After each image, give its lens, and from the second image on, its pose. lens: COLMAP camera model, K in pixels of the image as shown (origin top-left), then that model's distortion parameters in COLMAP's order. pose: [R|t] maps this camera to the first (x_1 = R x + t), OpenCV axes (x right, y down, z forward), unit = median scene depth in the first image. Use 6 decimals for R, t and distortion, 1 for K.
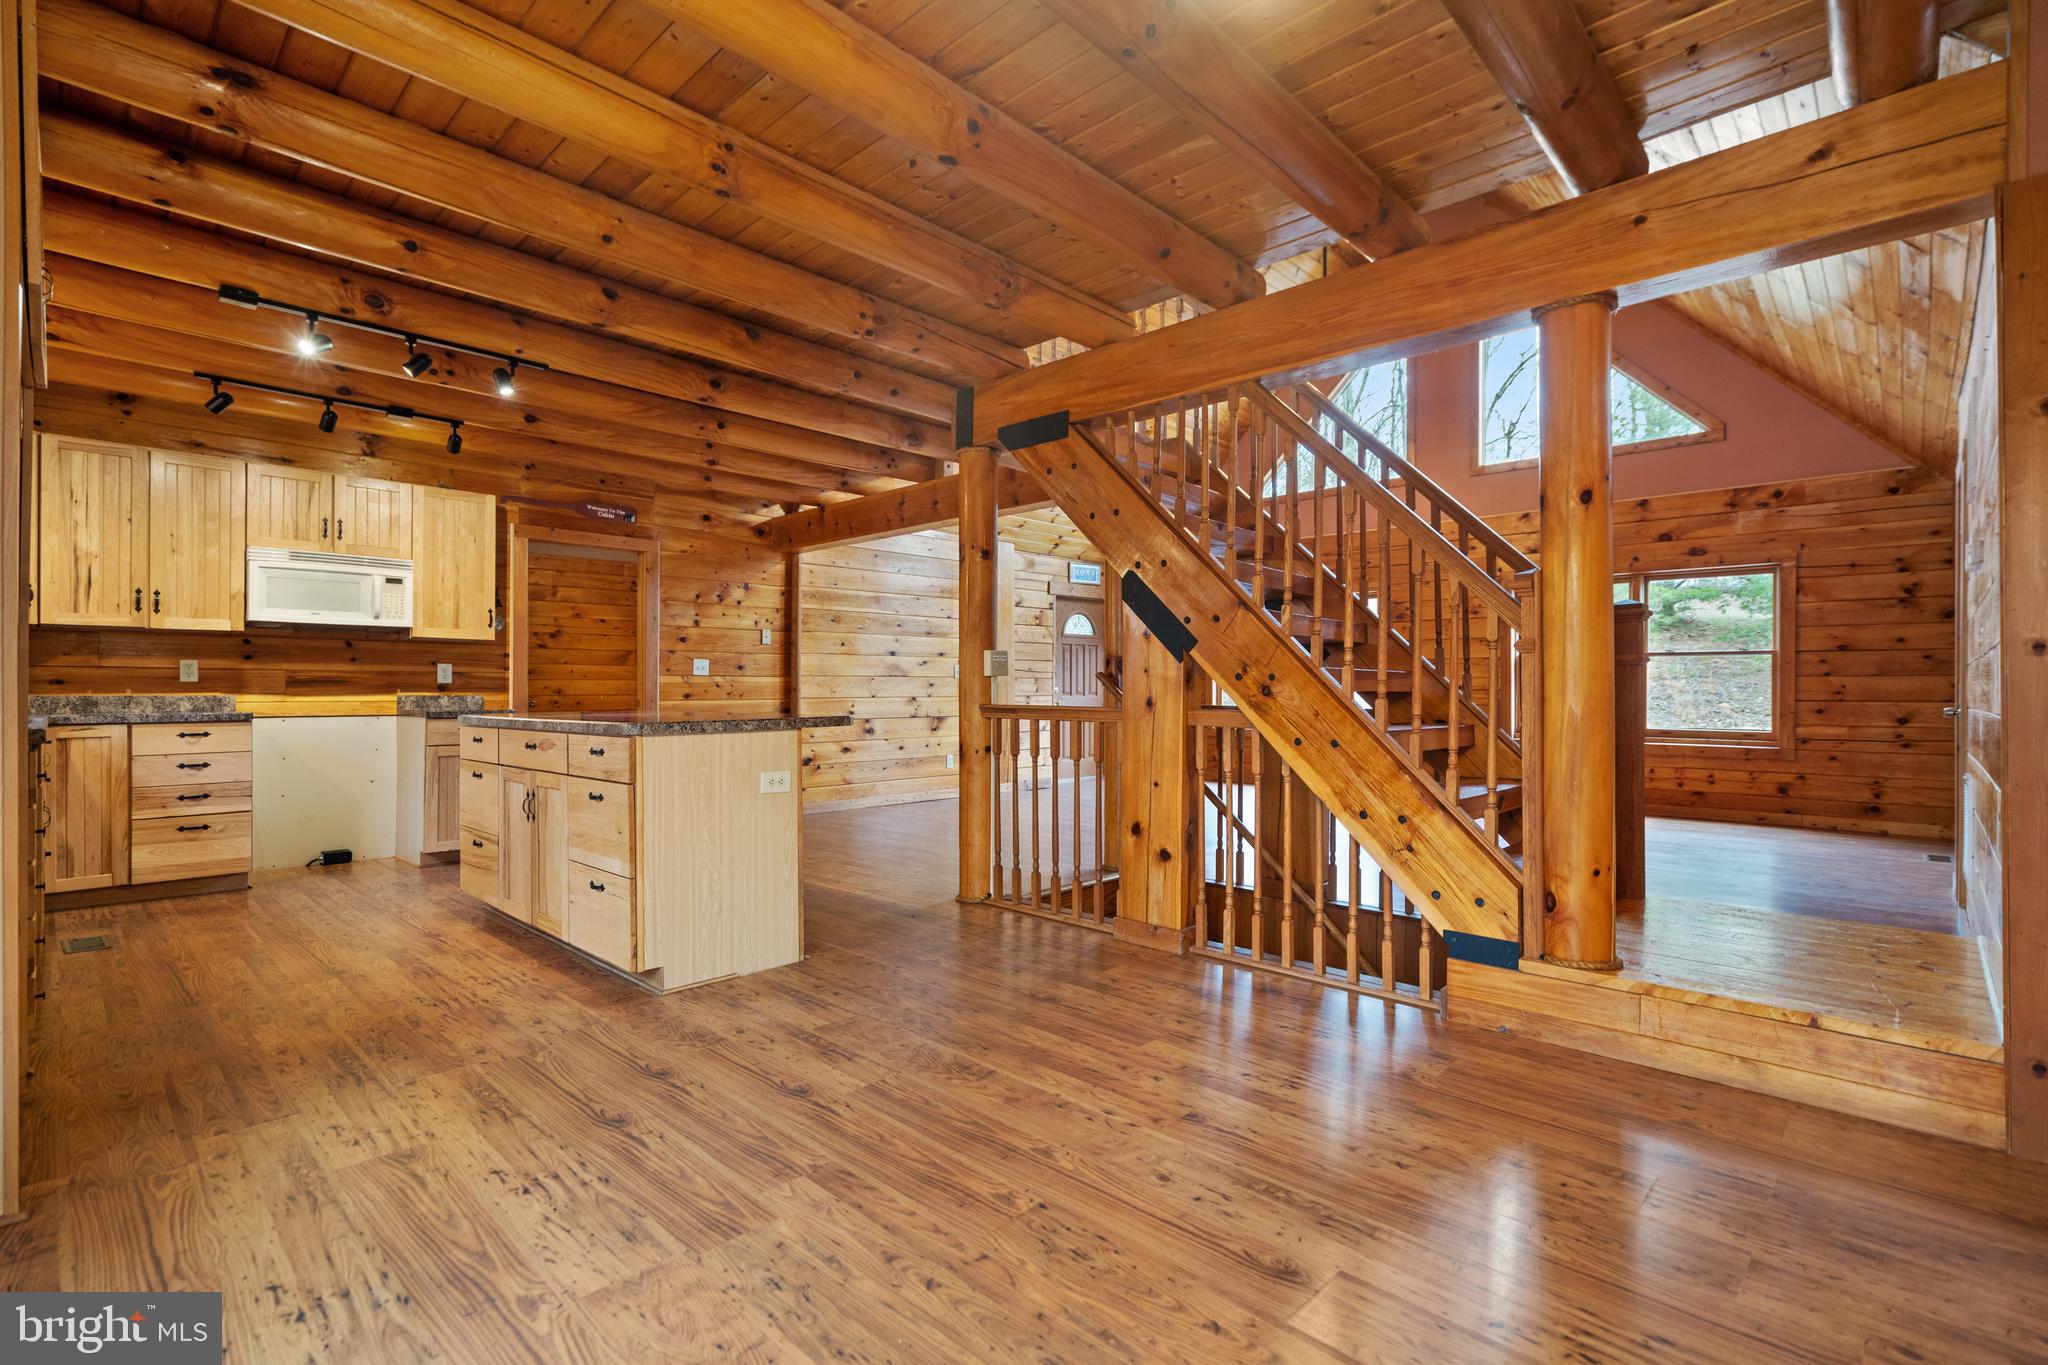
lens RADIAL K [[954.1, 0, 1020.2], [0, 954.1, 692.5], [0, 0, 1]] dist [-0.003764, 0.003625]
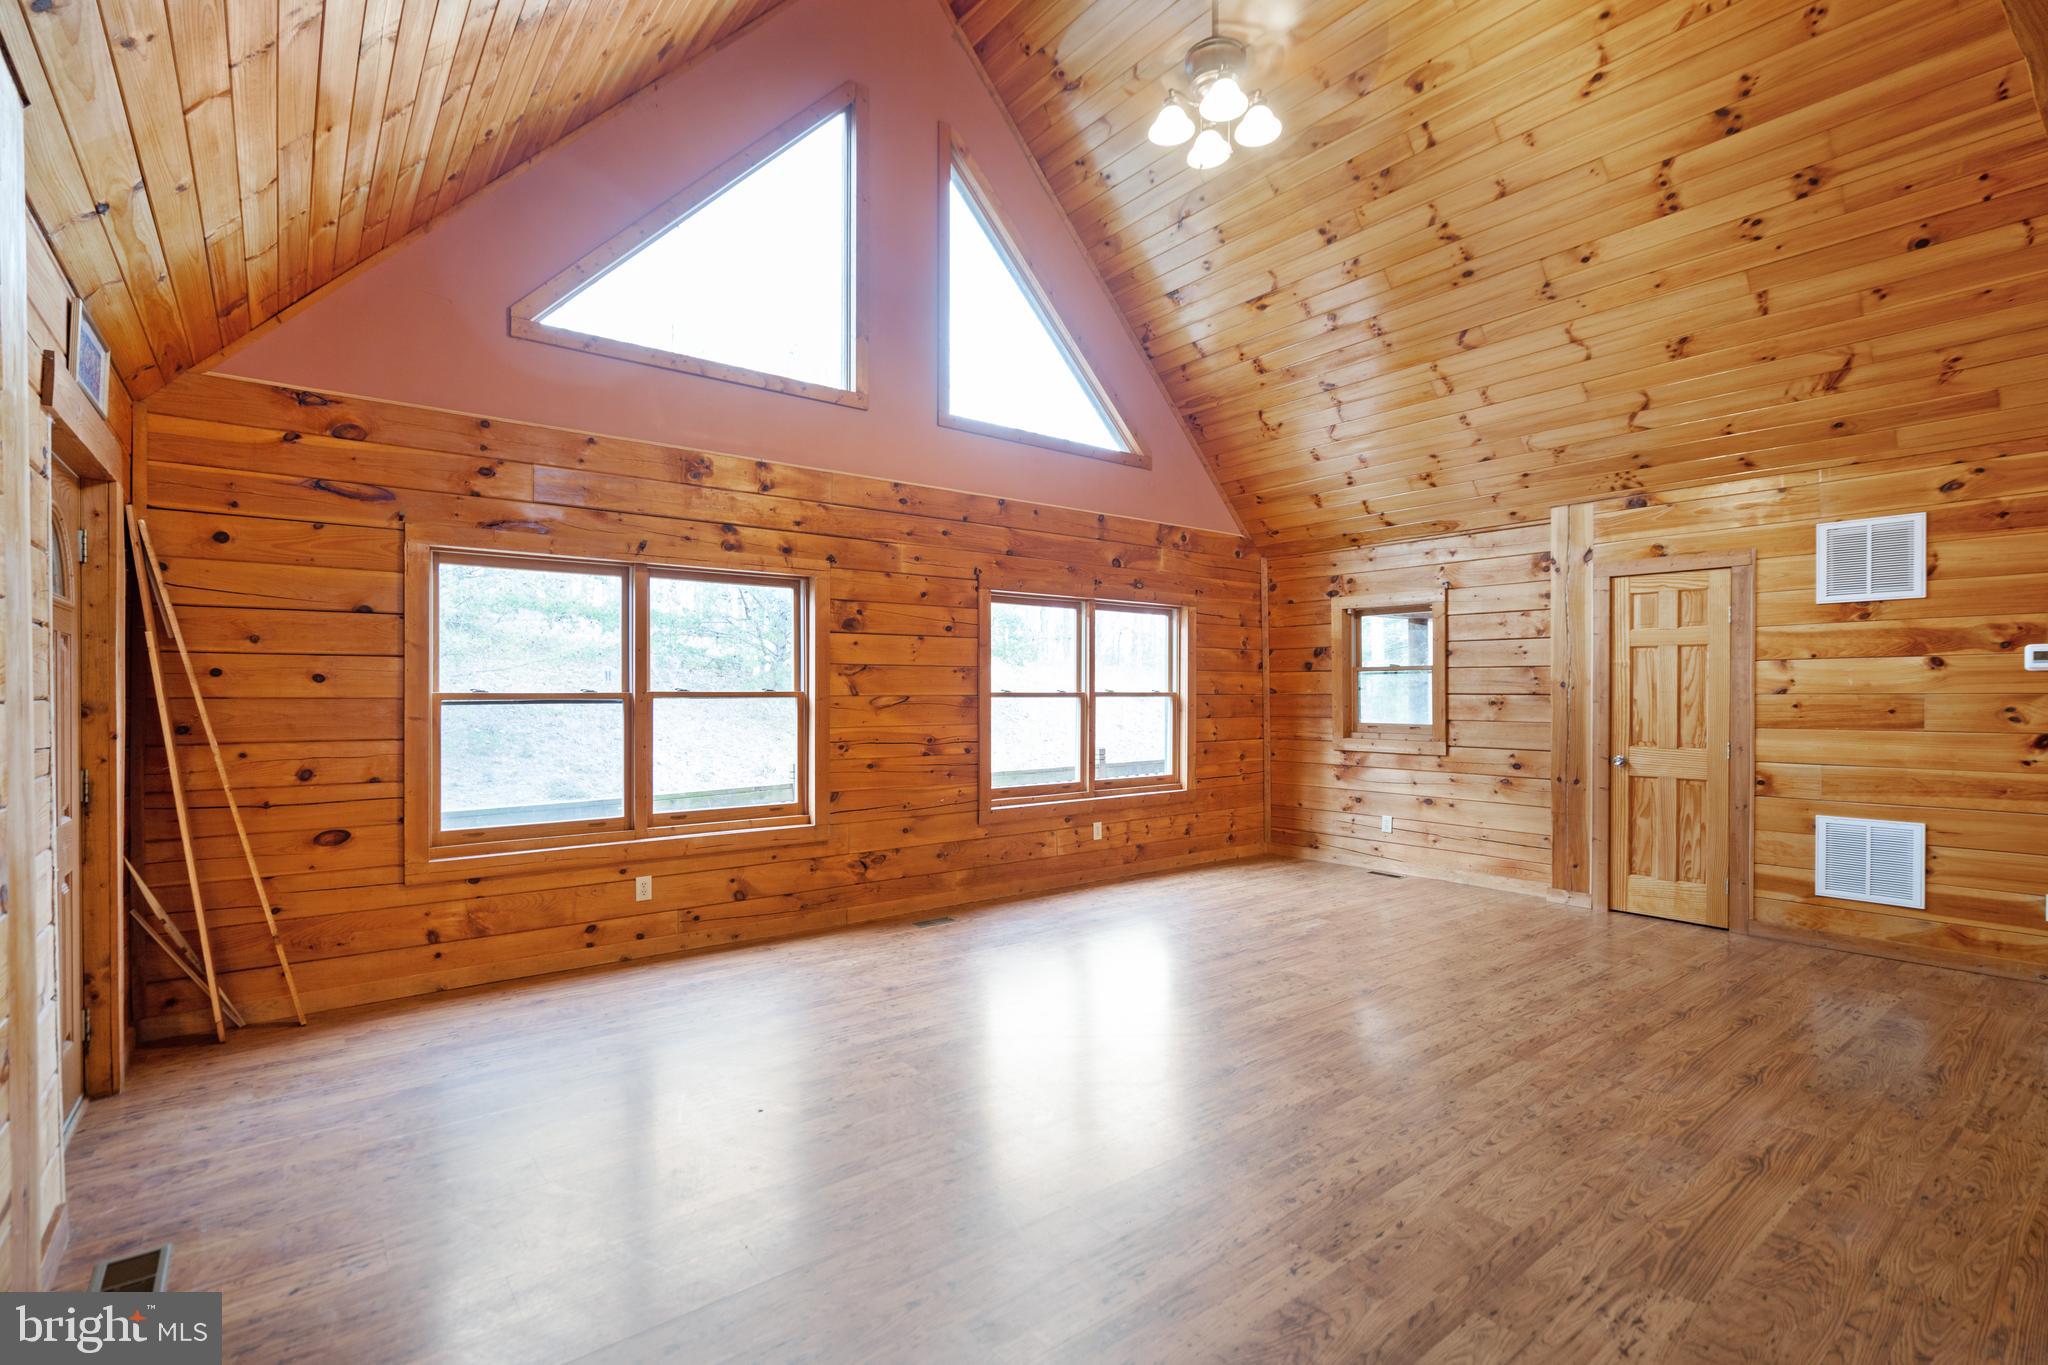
lens RADIAL K [[954.1, 0, 1019.0], [0, 954.1, 689.8], [0, 0, 1]] dist [-0.003764, 0.003625]
pose [[0.133876, 0.000329, 0.990998, -0.277618], [0.004763, 0.999988, -0.000975, -0.060265], [-0.990987, 0.004851, 0.133873, 1.311187]]
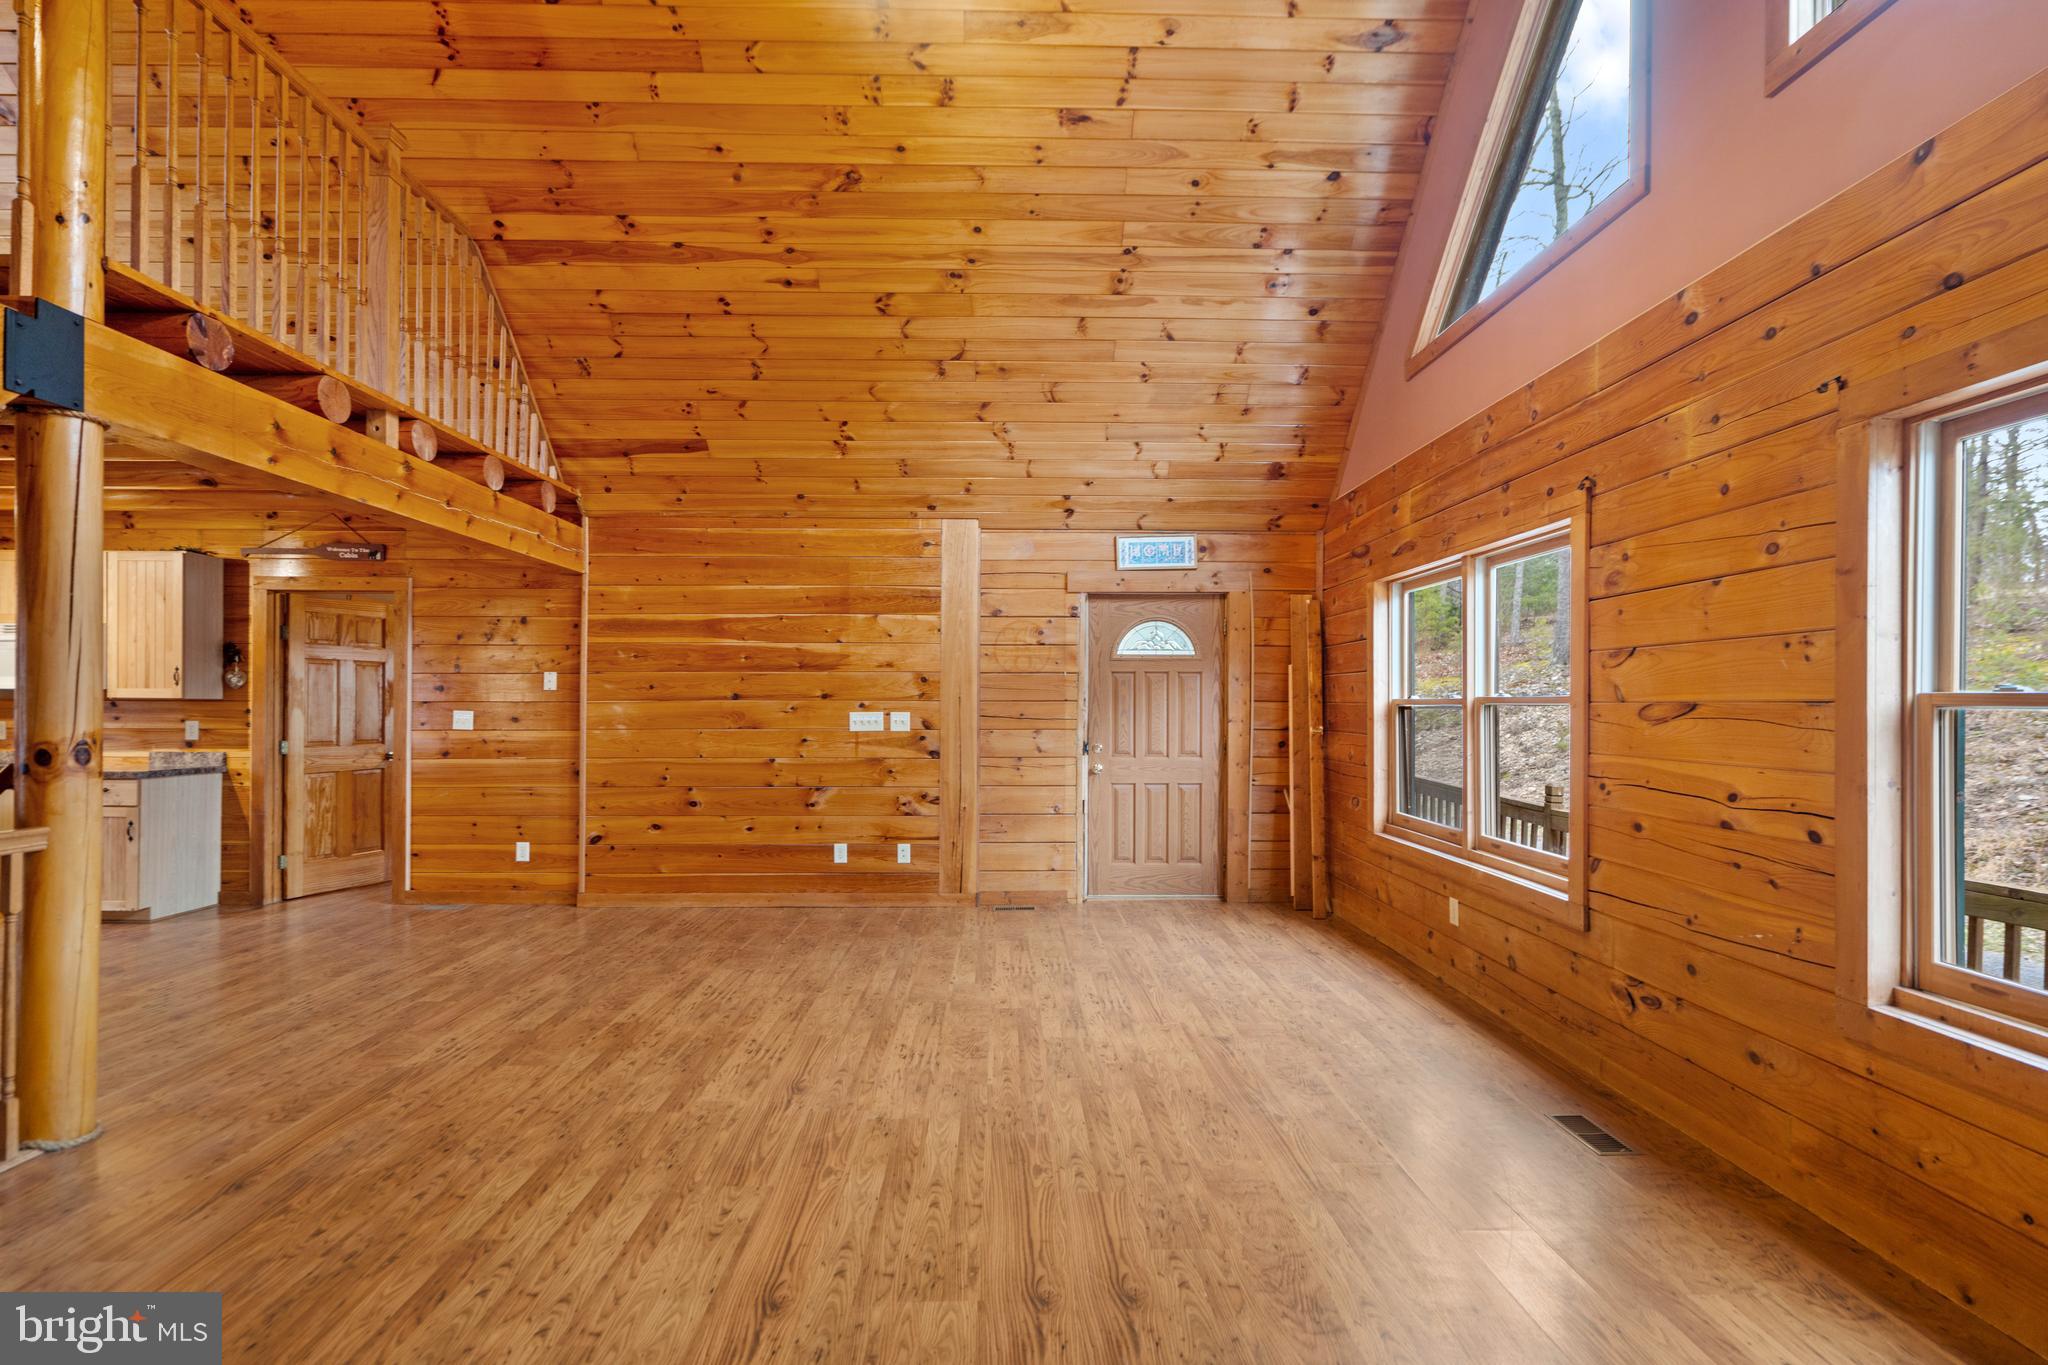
lens RADIAL K [[954.1, 0, 1020.7], [0, 954.1, 697.9], [0, 0, 1]] dist [-0.003764, 0.003625]
pose [[0.711889, -0.003919, -0.702281, 0.795291], [-0.003237, 0.999955, -0.008862, -0.051612], [0.702284, 0.008582, 0.711845, 0.958974]]
